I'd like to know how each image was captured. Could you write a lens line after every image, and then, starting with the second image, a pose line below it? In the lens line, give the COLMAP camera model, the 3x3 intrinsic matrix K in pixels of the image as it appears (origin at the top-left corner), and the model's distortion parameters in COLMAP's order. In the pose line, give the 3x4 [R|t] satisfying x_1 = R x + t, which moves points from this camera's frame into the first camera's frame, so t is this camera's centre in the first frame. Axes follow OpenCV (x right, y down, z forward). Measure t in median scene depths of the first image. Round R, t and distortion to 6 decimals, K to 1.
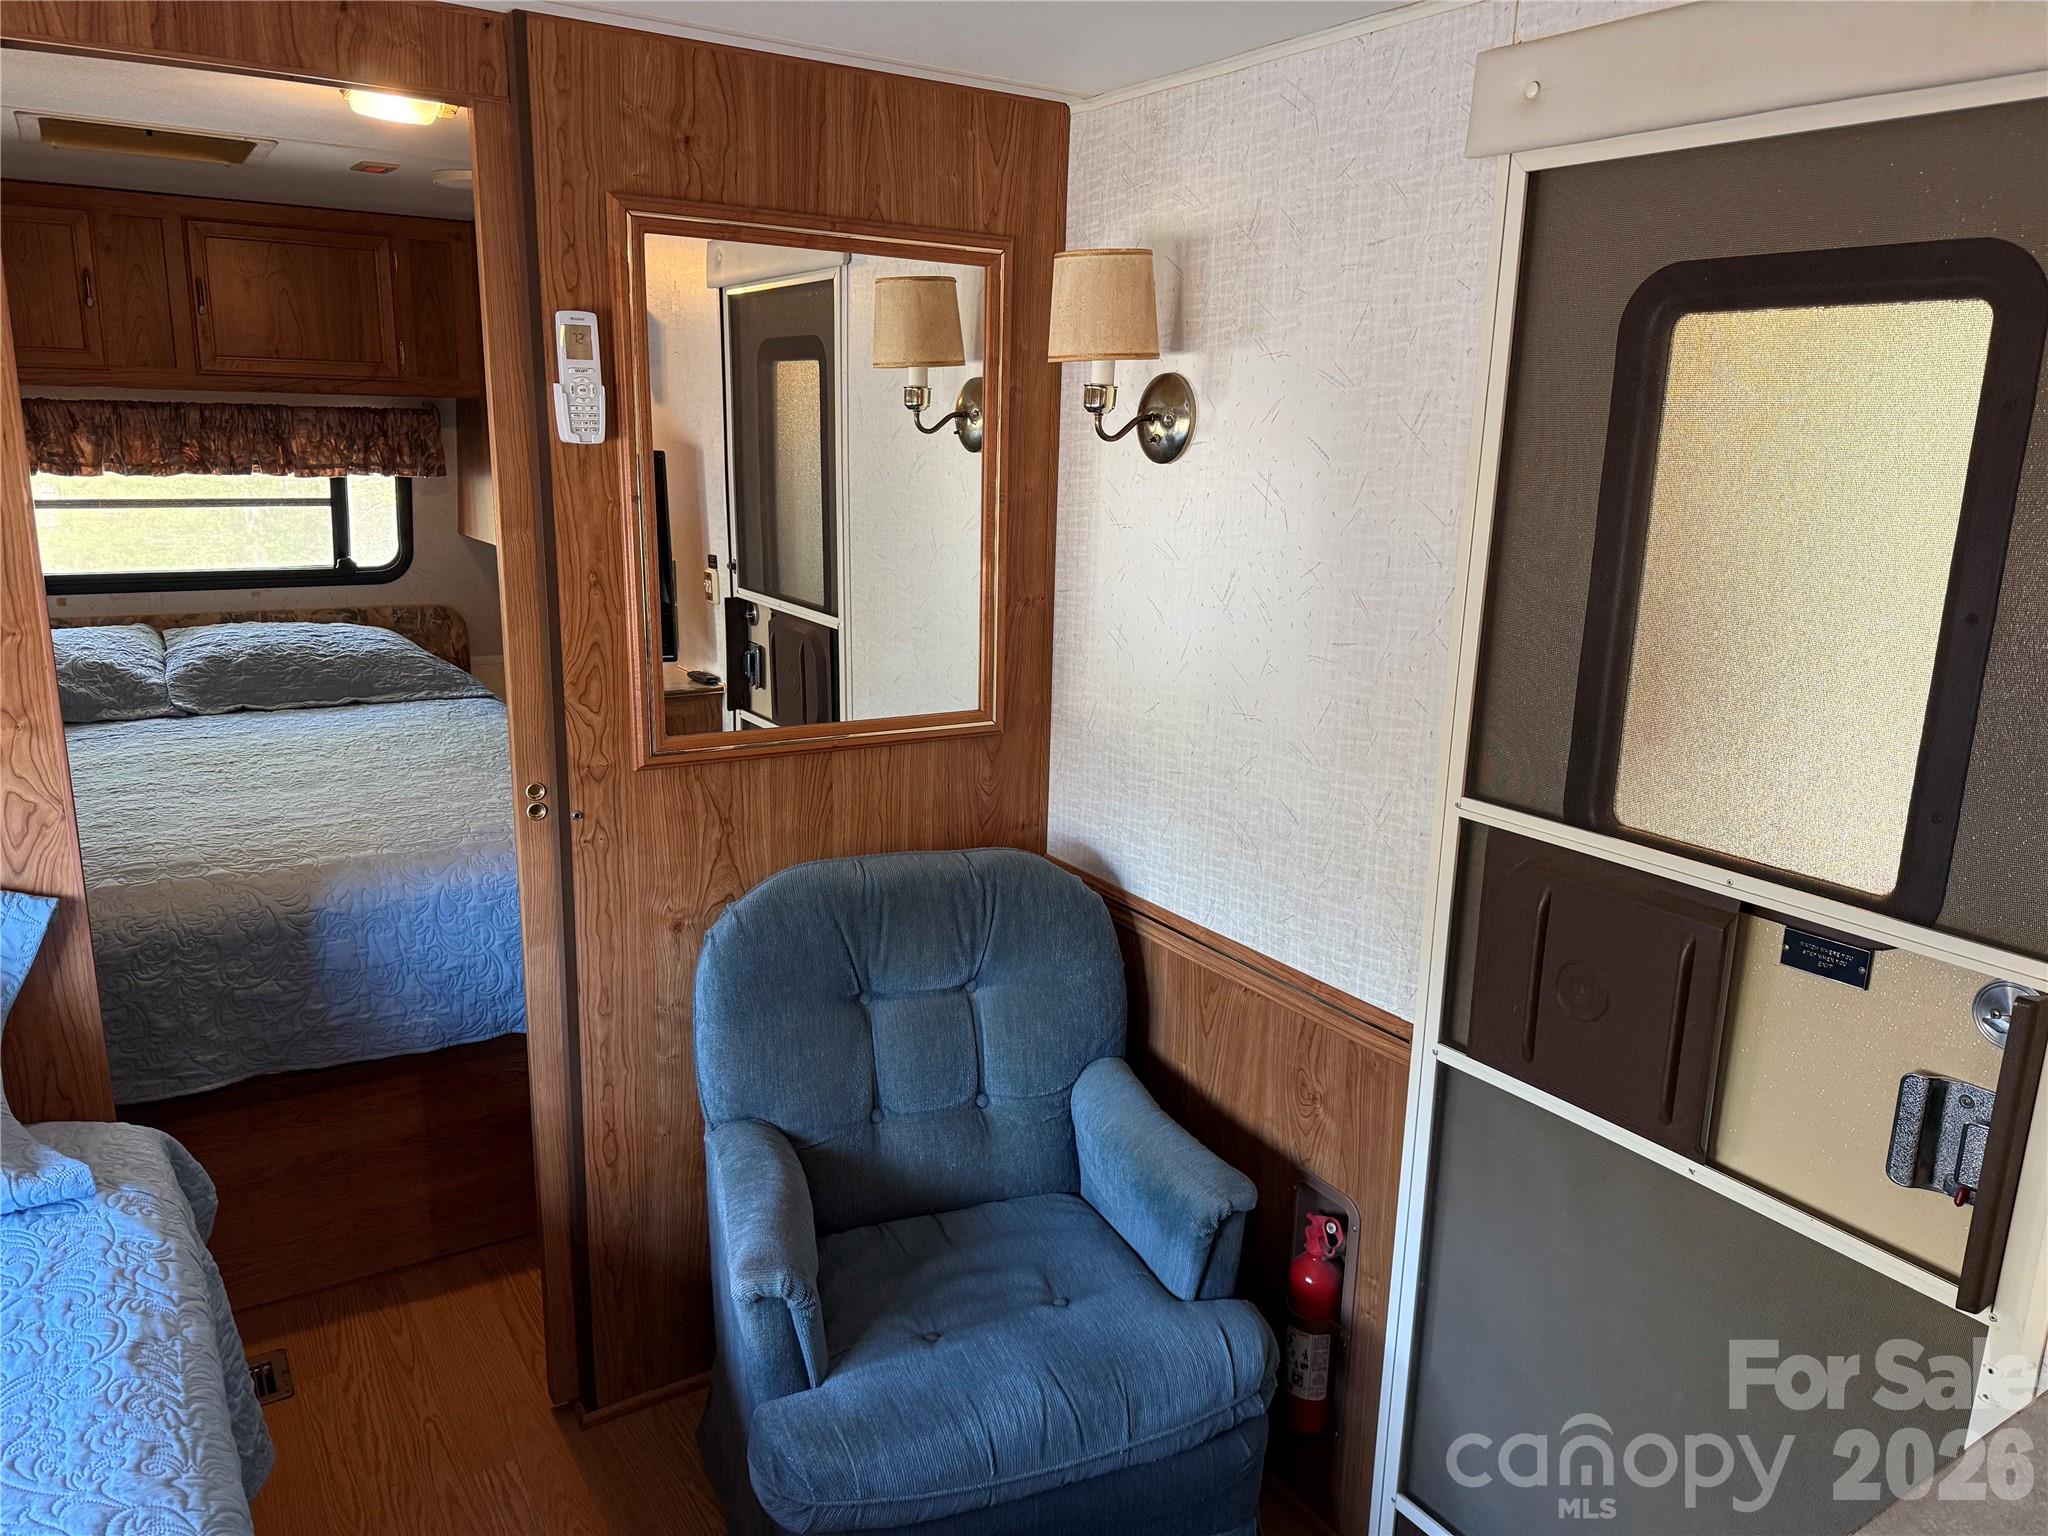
lens RADIAL K [[1447.8, 0, 1009.8], [0, 1447.8, 770.2], [0, 0, 1]] dist [0.036221, -0.033824]
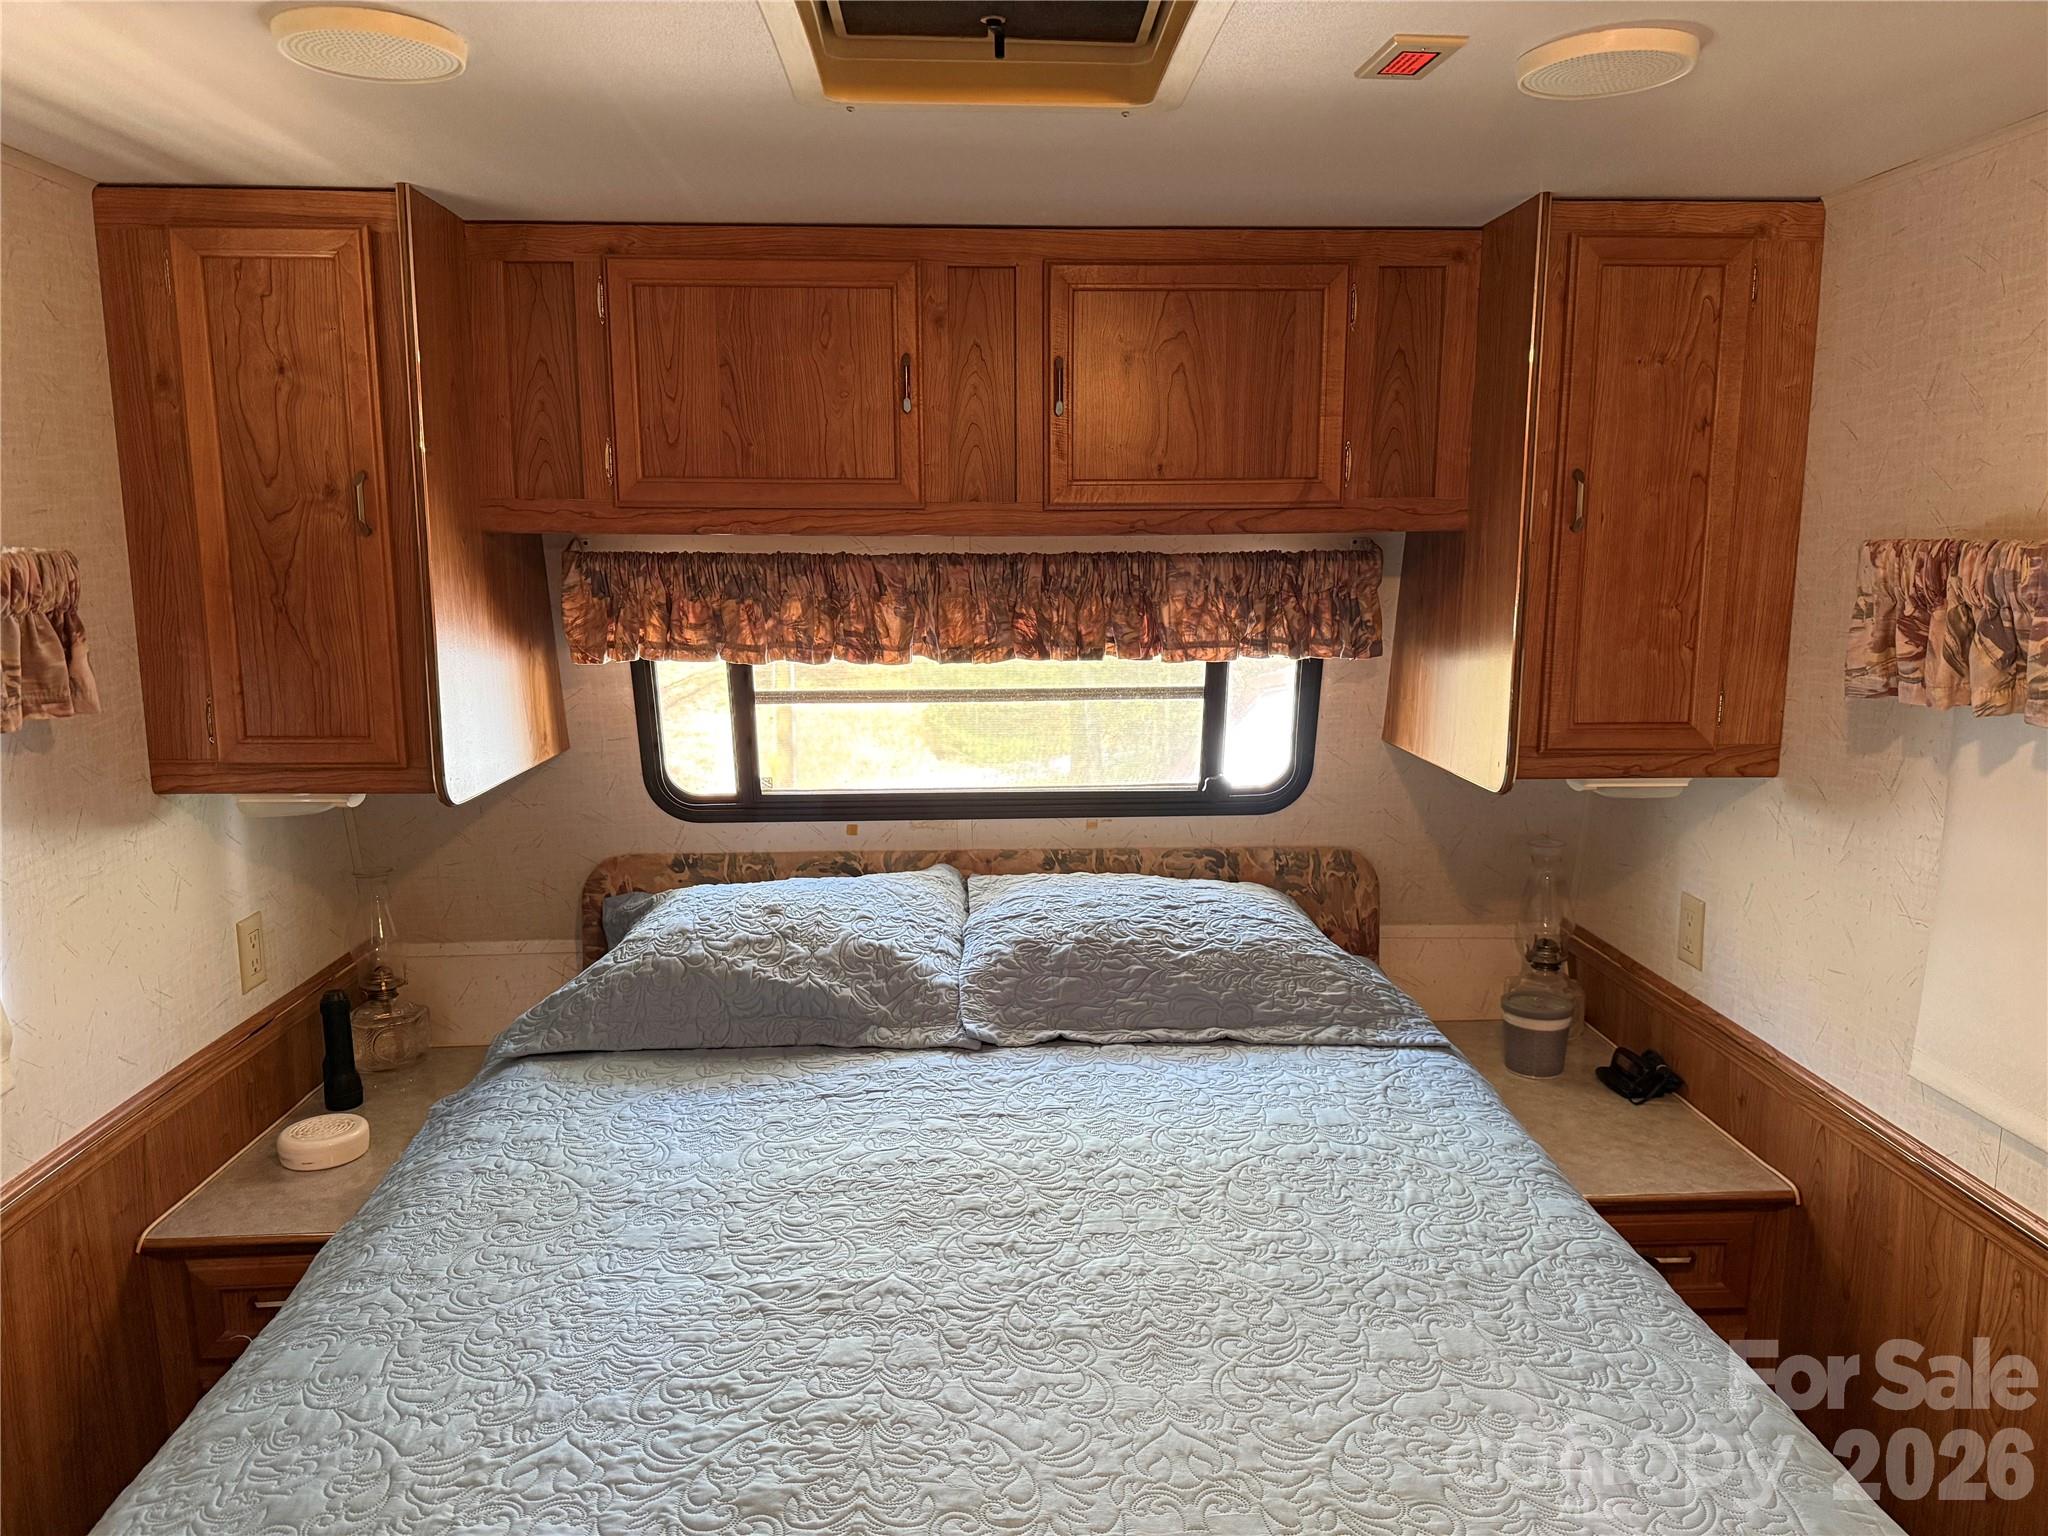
lens RADIAL K [[1447.8, 0, 1020.3], [0, 1447.8, 771.5], [0, 0, 1]] dist [0.036221, -0.033824]
pose [[0.869808, 0.048007, -0.491050, -0.237475], [-0.088654, 0.994264, -0.059833, -0.113264], [0.485361, 0.095577, 0.869074, 0.434825]]
